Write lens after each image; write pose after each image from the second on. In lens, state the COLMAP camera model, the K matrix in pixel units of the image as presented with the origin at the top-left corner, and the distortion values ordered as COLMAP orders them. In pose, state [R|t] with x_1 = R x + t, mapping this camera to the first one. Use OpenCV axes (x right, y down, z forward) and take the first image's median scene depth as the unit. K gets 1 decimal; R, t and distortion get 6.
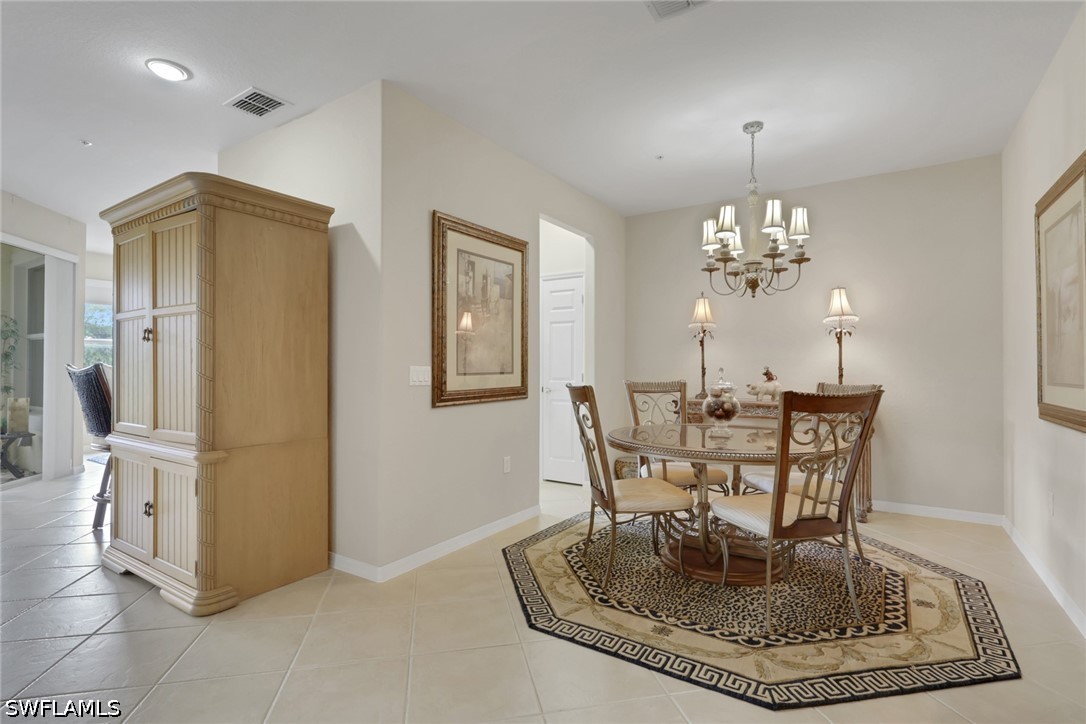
lens RADIAL K [[521.4, 0, 545.7], [0, 521.4, 364.1], [0, 0, 1]] dist [-0.002611, 0.001715]
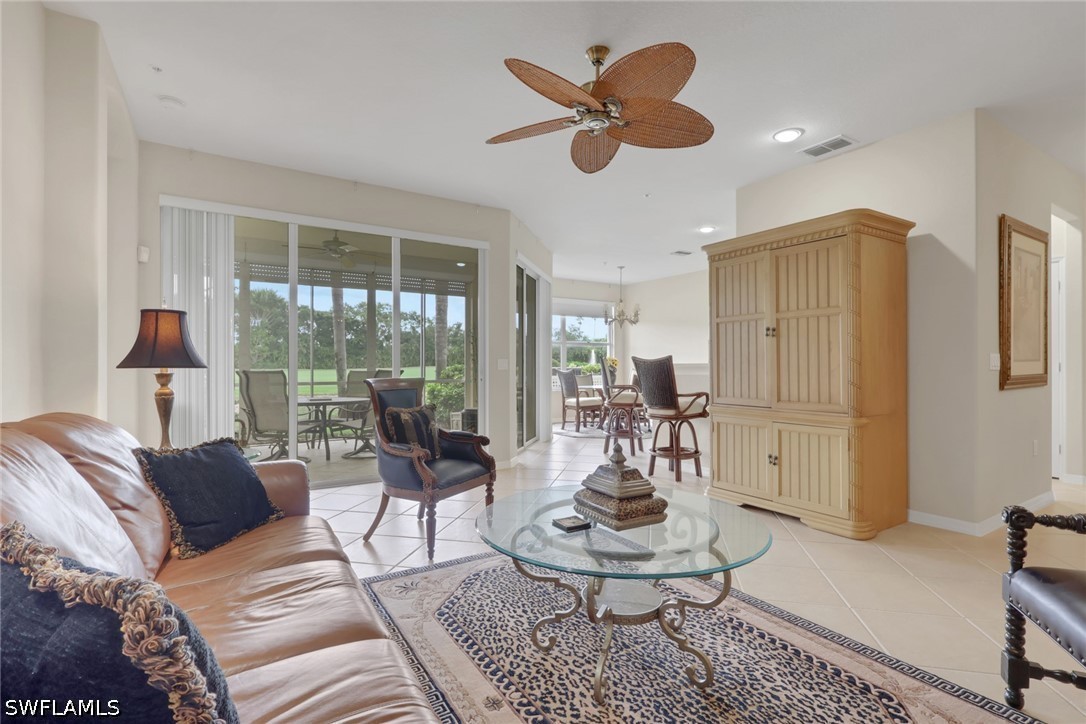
lens RADIAL K [[521.4, 0, 553.4], [0, 521.4, 364.3], [0, 0, 1]] dist [-0.002611, 0.001715]
pose [[0.912686, -0.006185, -0.408614, -0.639296], [0.008698, 0.999953, 0.004292, 0.014463], [0.408569, -0.007472, 0.912697, -0.418494]]
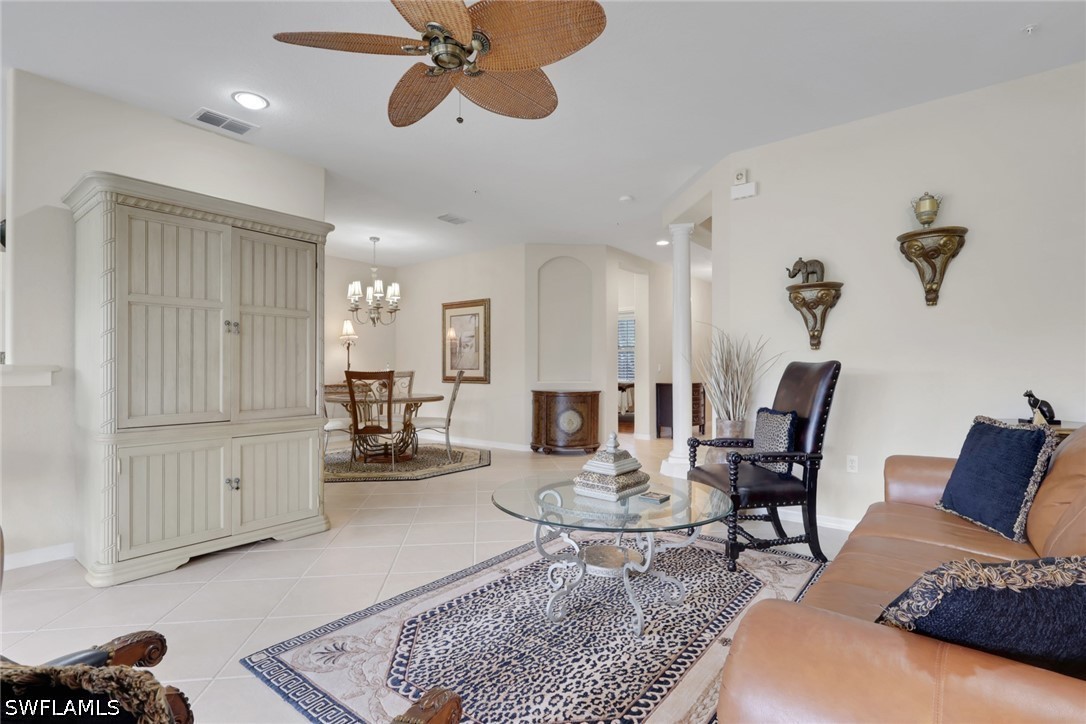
lens RADIAL K [[521.4, 0, 542.9], [0, 521.4, 367.7], [0, 0, 1]] dist [-0.002611, 0.001715]
pose [[0.085319, -0.002608, 0.996350, -1.590271], [-0.009389, 0.999950, 0.003422, 0.016067], [-0.996309, -0.009647, 0.085290, 0.217843]]
